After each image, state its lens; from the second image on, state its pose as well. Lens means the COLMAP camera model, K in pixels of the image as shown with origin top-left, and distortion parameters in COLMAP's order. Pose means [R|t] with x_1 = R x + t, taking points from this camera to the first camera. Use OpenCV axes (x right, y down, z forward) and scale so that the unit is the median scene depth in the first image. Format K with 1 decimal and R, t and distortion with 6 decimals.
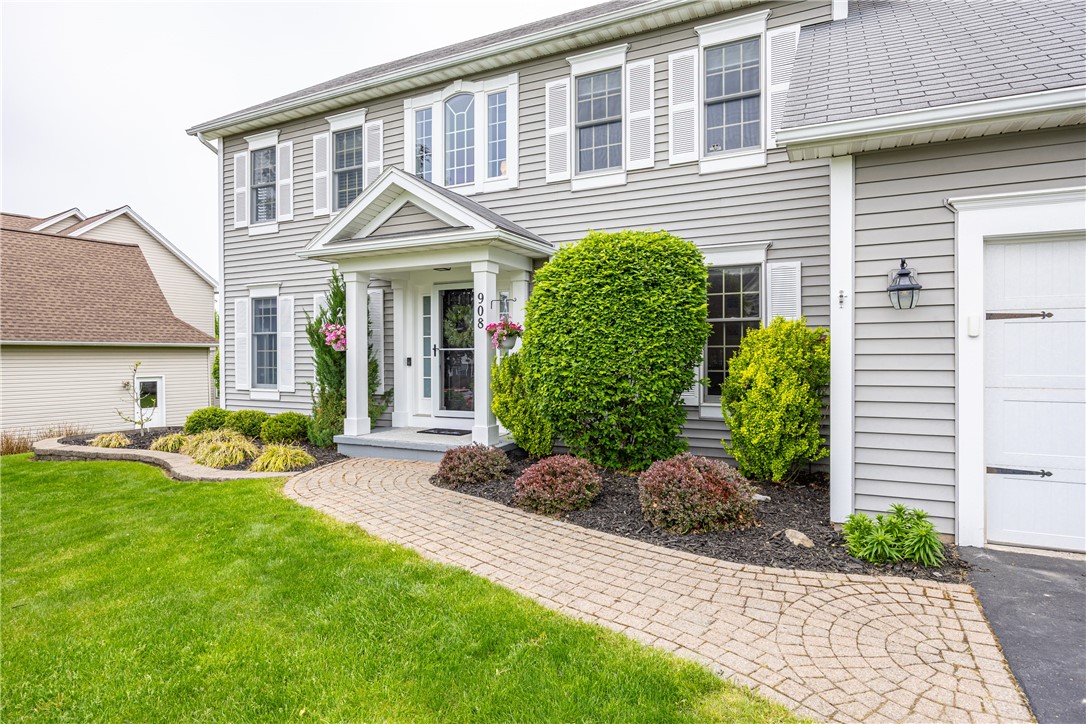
lens RADIAL K [[602.0, 0, 544.0], [0, 602.0, 360.9], [0, 0, 1]] dist [-0.003501, -0.000912]
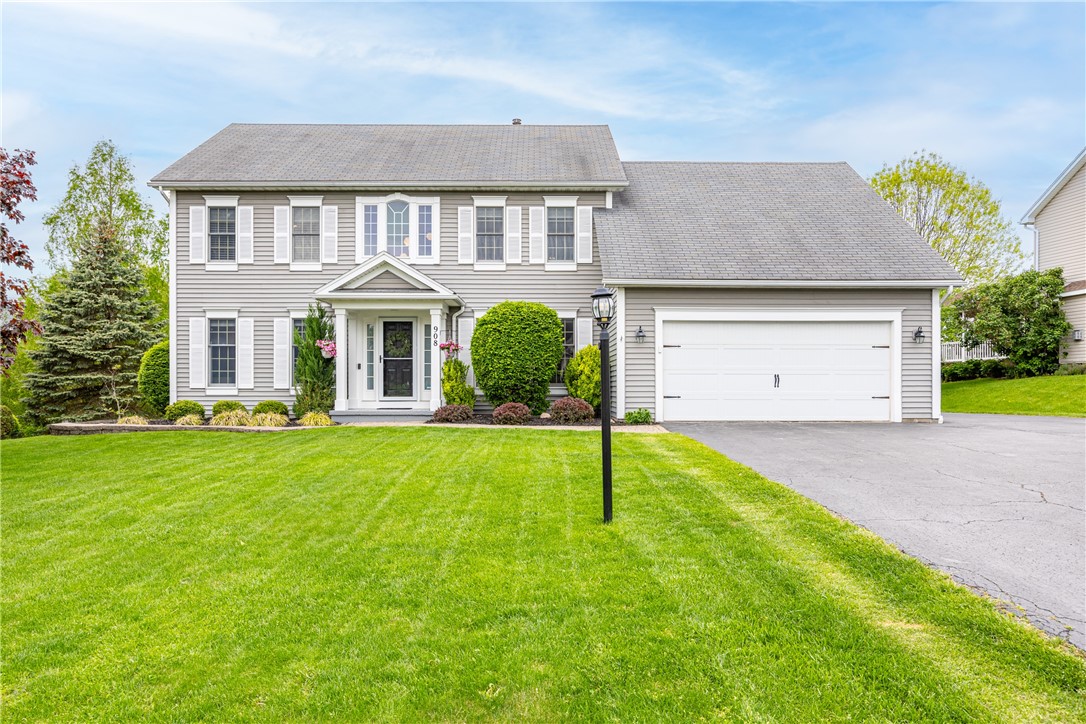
lens RADIAL K [[718.6, 0, 552.0], [0, 718.6, 389.7], [0, 0, 1]] dist [0.002020, 0.001409]
pose [[0.891548, 0.001057, 0.452926, -0.685588], [0.001267, 0.999988, -0.004827, 0.078906], [-0.452925, 0.004877, 0.891535, -0.963781]]
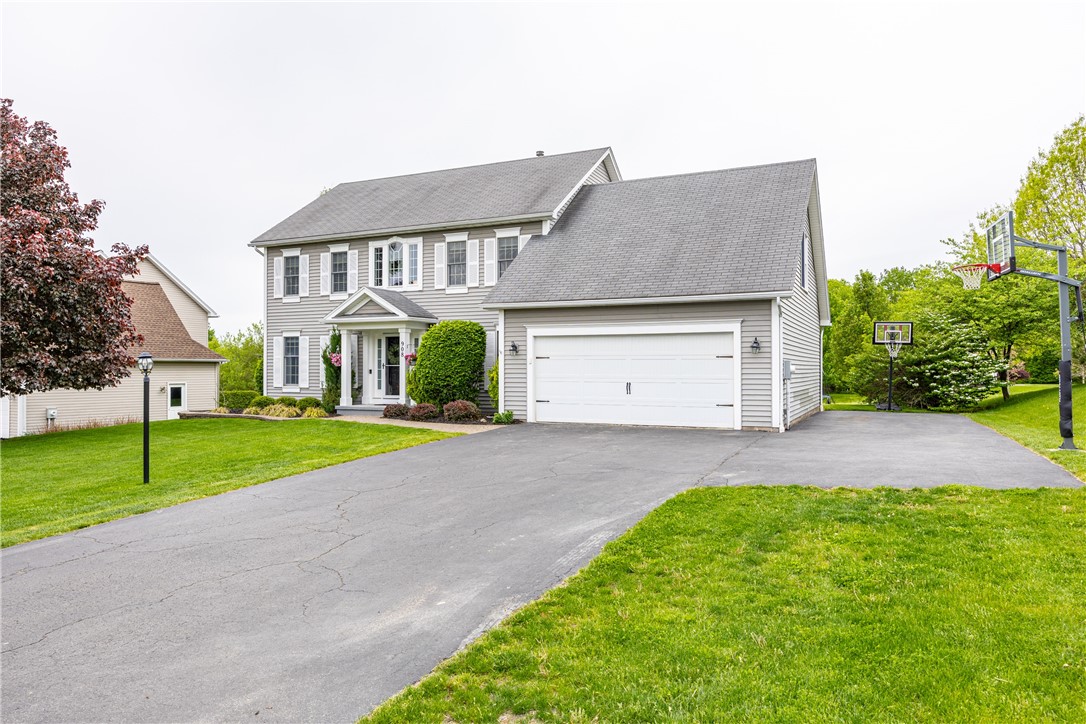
lens RADIAL K [[751.4, 0, 539.8], [0, 751.4, 361.3], [0, 0, 1]] dist [0.006040, 0.001023]
pose [[0.999916, 0.002934, 0.012643, 0.343255], [-0.002684, 0.999802, -0.019741, 0.016970], [-0.012698, 0.019706, 0.999725, -1.683326]]
